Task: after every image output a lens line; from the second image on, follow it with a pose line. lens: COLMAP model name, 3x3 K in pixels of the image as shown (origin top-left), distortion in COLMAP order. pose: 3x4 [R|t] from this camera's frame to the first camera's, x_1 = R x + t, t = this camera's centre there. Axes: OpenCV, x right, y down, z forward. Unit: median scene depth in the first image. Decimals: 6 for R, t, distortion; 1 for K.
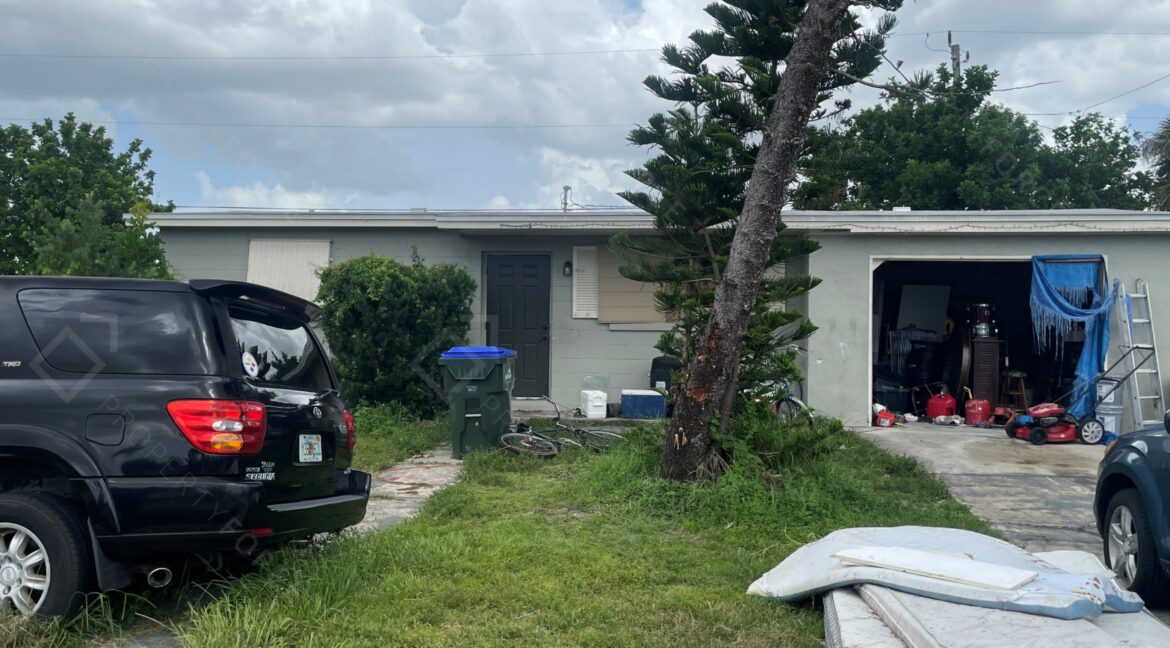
lens RADIAL K [[1046.7, 0, 577.7], [0, 1046.7, 317.6], [0, 0, 1]] dist [0.091716, -0.107193]
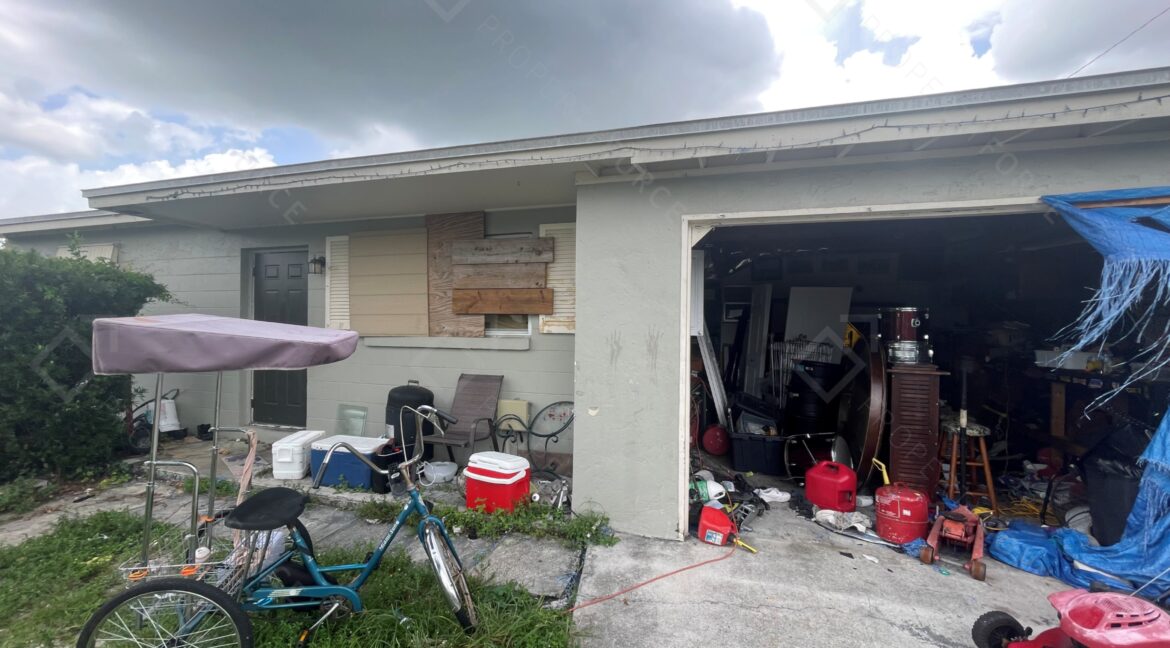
lens RADIAL K [[470.8, 0, 586.6], [0, 470.8, 324.3], [0, 0, 1]] dist [-0.000991, -0.000726]
pose [[0.982957, -0.000233, -0.183833, 0.289869], [0.001638, 0.999971, 0.007489, -0.006799], [0.183826, -0.007662, 0.982929, 0.804889]]
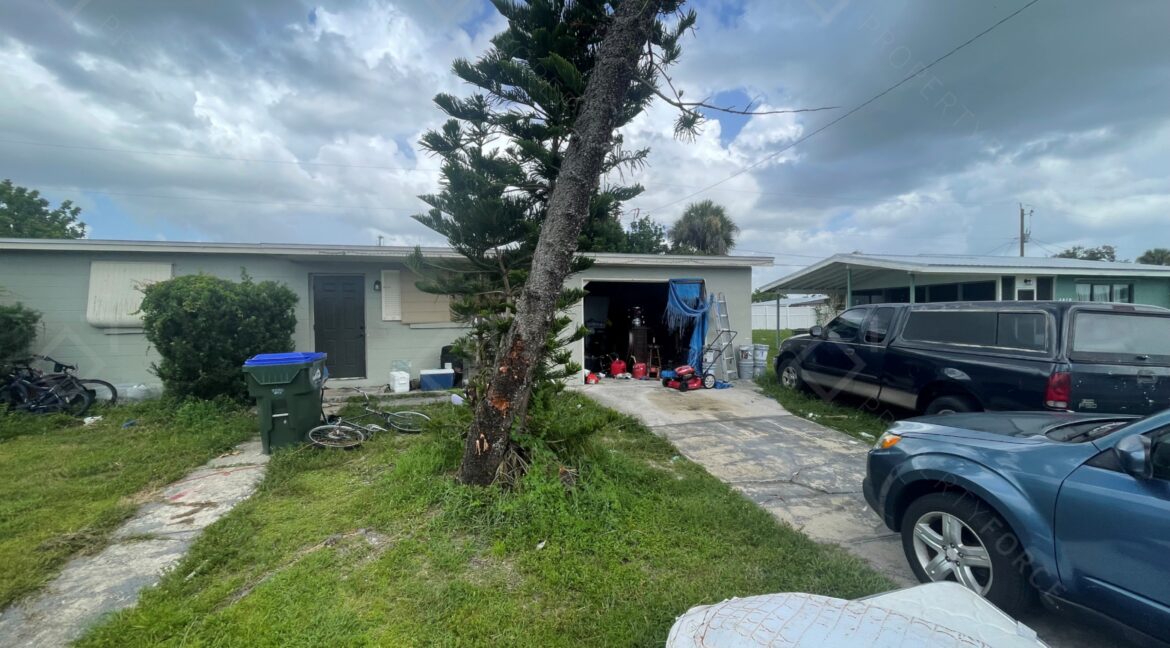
lens RADIAL K [[470.8, 0, 583.5], [0, 470.8, 327.7], [0, 0, 1]] dist [-0.000991, -0.000726]
pose [[0.928506, -0.030372, 0.370073, 0.014823], [0.017497, 0.999121, 0.038097, -0.011281], [-0.370905, -0.028898, 0.928221, 0.355206]]
